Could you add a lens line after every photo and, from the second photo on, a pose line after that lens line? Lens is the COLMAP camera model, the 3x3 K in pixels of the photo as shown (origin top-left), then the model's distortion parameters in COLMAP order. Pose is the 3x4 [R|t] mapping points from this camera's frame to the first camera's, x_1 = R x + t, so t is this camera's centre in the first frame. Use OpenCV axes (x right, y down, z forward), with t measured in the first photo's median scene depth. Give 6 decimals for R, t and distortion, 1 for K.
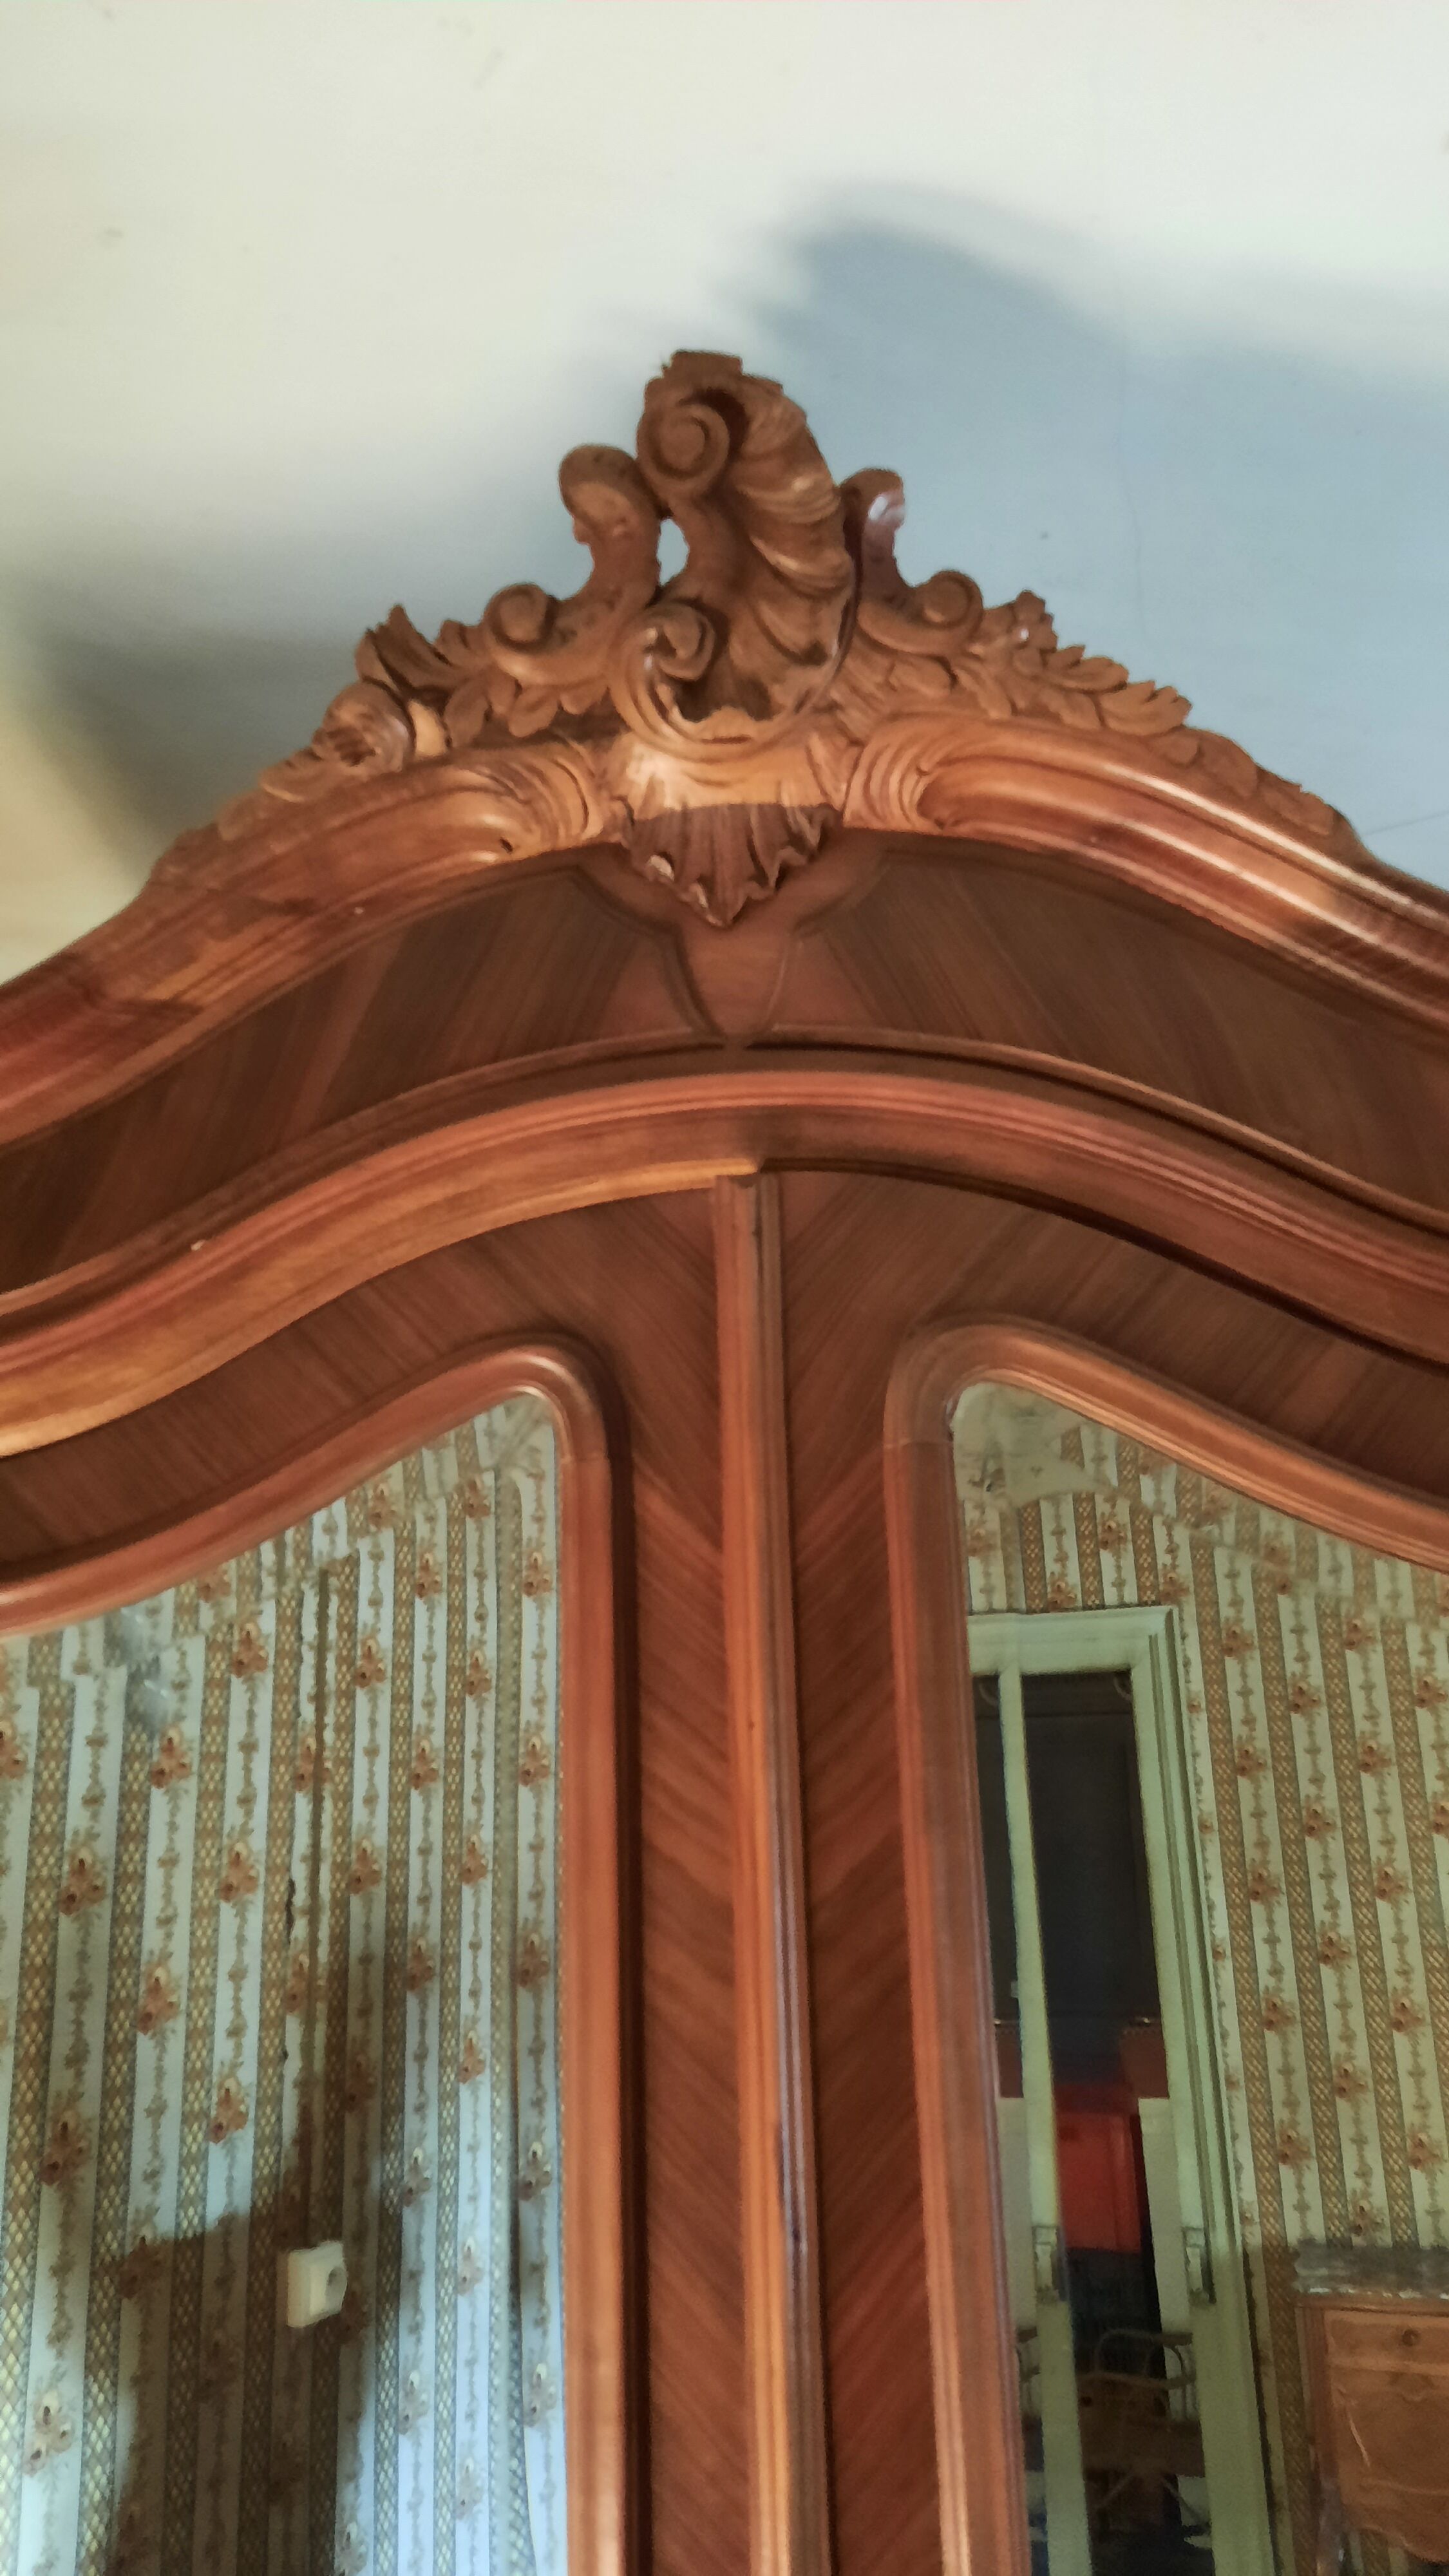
lens RADIAL K [[1817.5, 0, 672.2], [0, 1817.5, 1295.8], [0, 0, 1]] dist [0.051594, -0.056386]
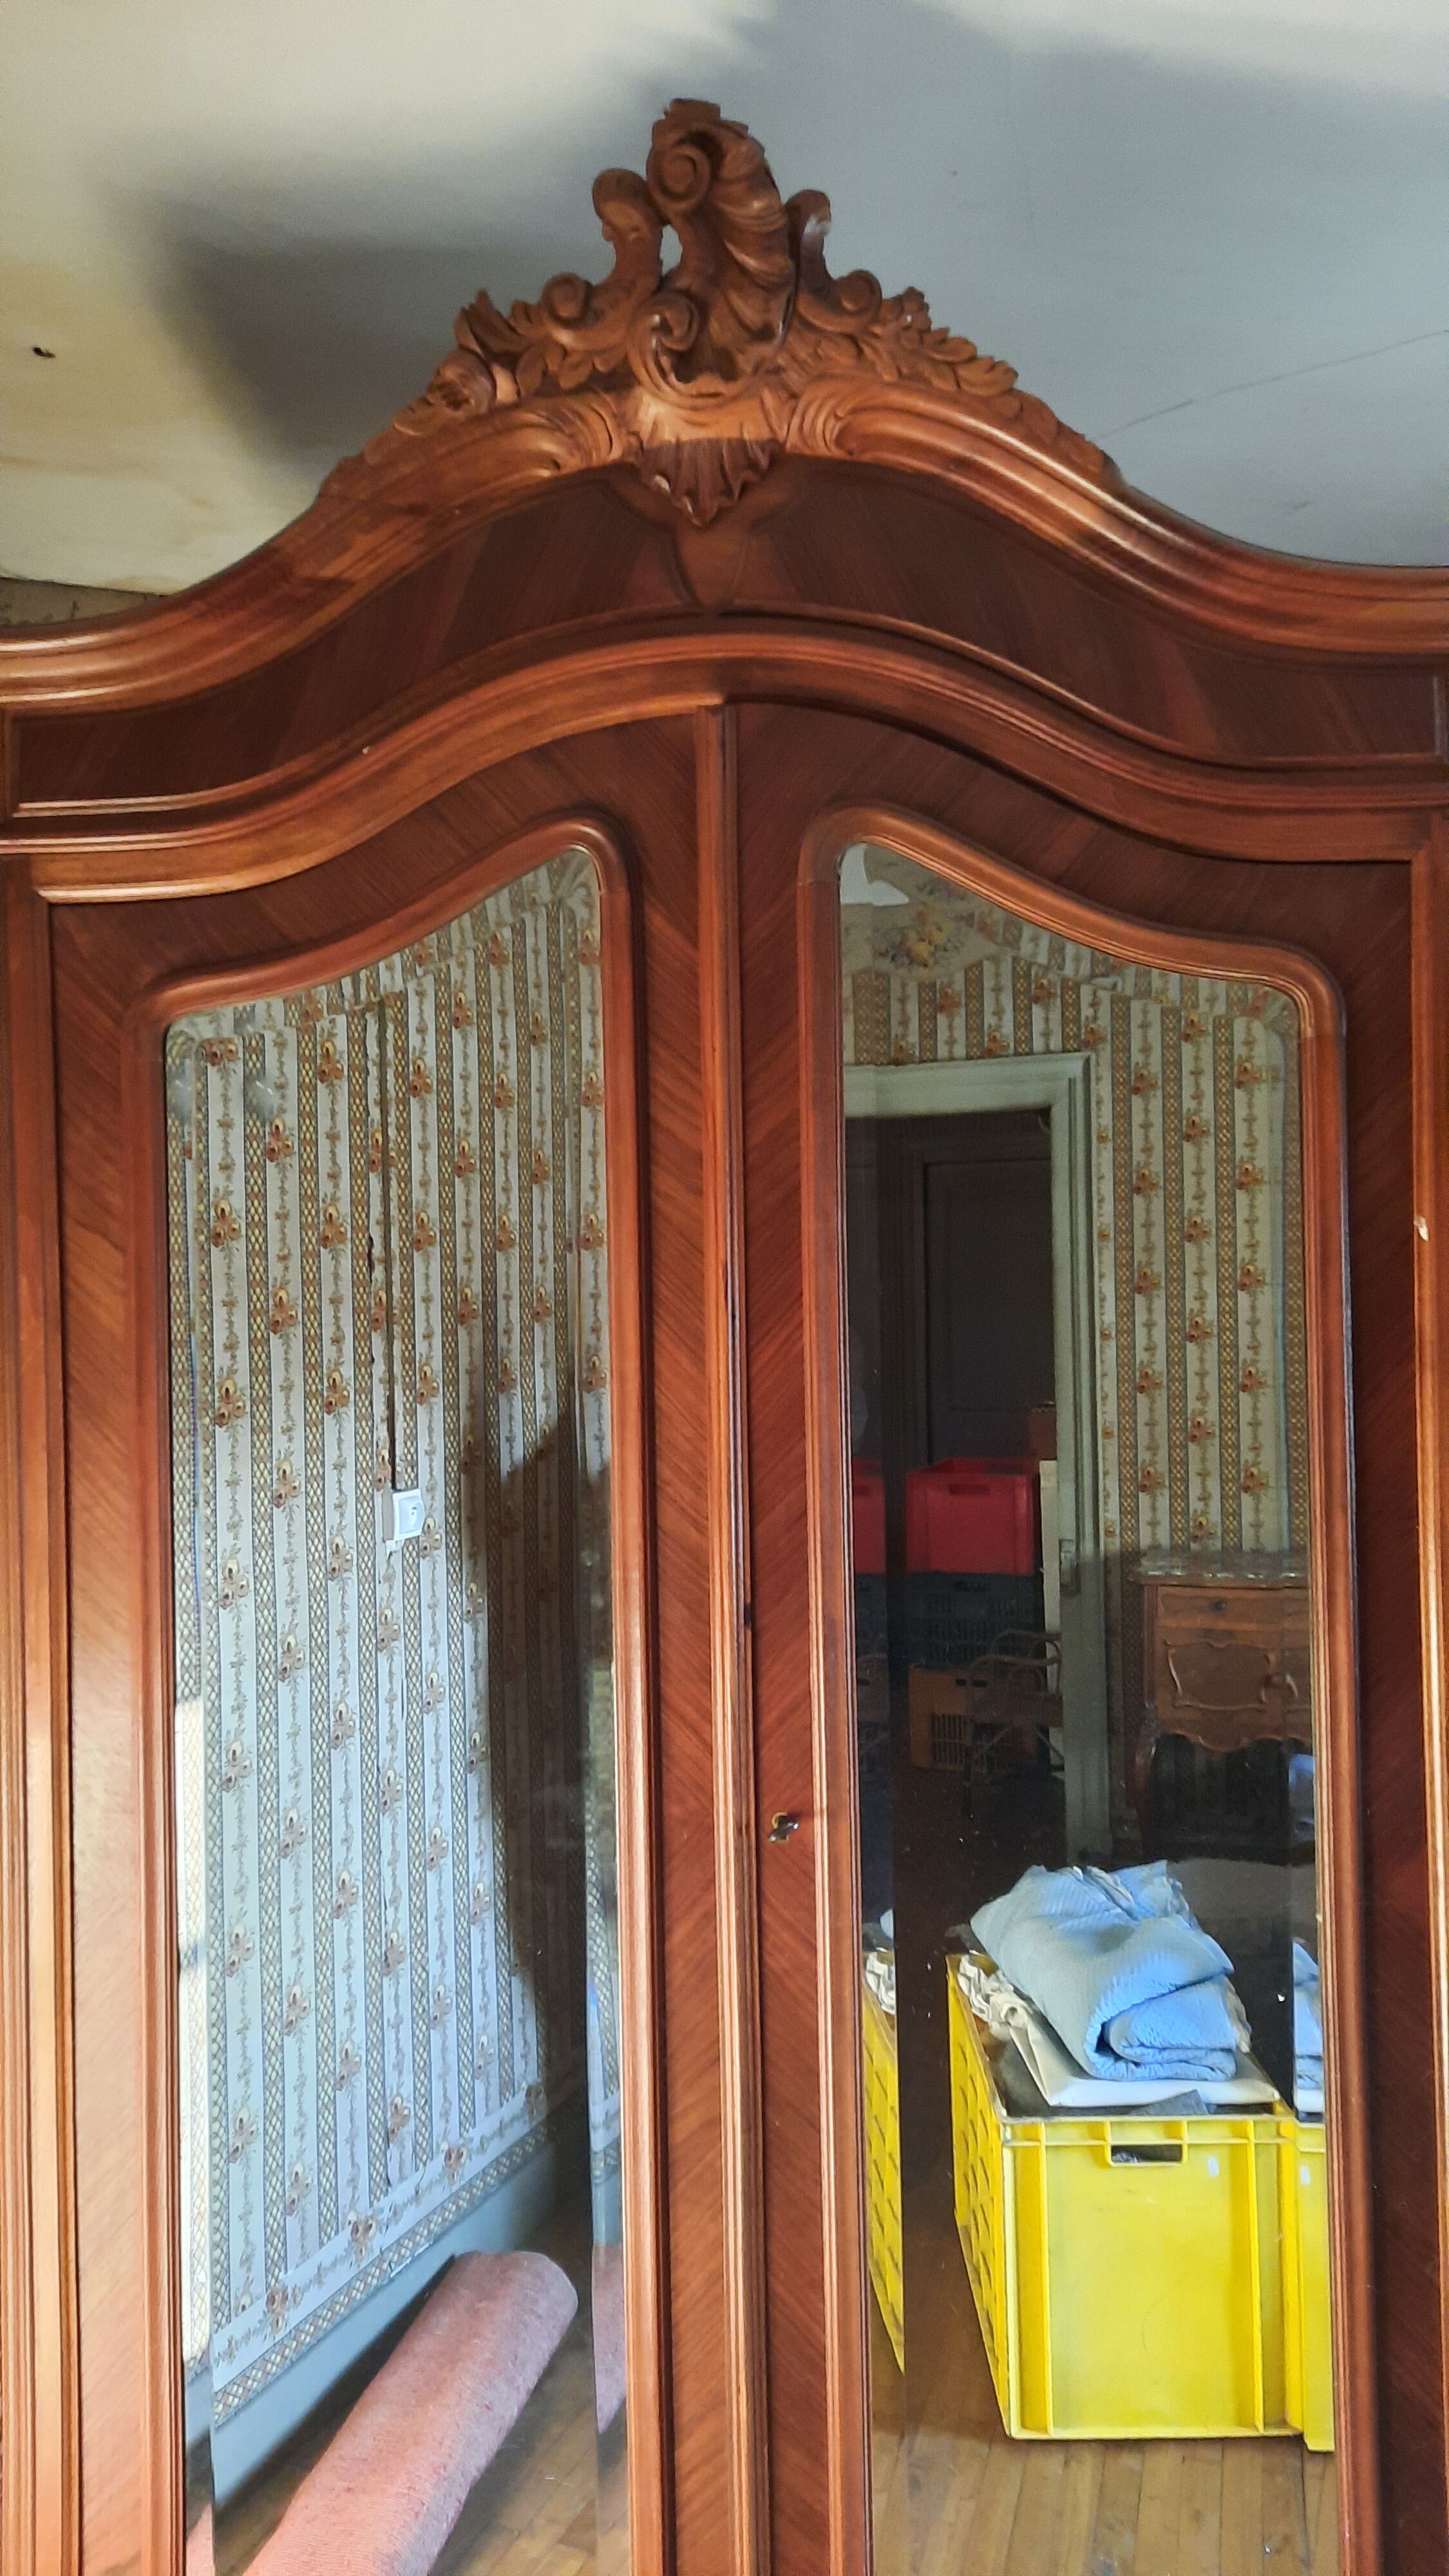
lens RADIAL K [[1817.5, 0, 672.2], [0, 1817.5, 1295.8], [0, 0, 1]] dist [0.051594, -0.056386]
pose [[0.999940, 0.003268, 0.010417, -0.011060], [-0.006057, 0.959885, 0.280329, -0.018819], [-0.009083, -0.280375, 0.959848, -0.627143]]
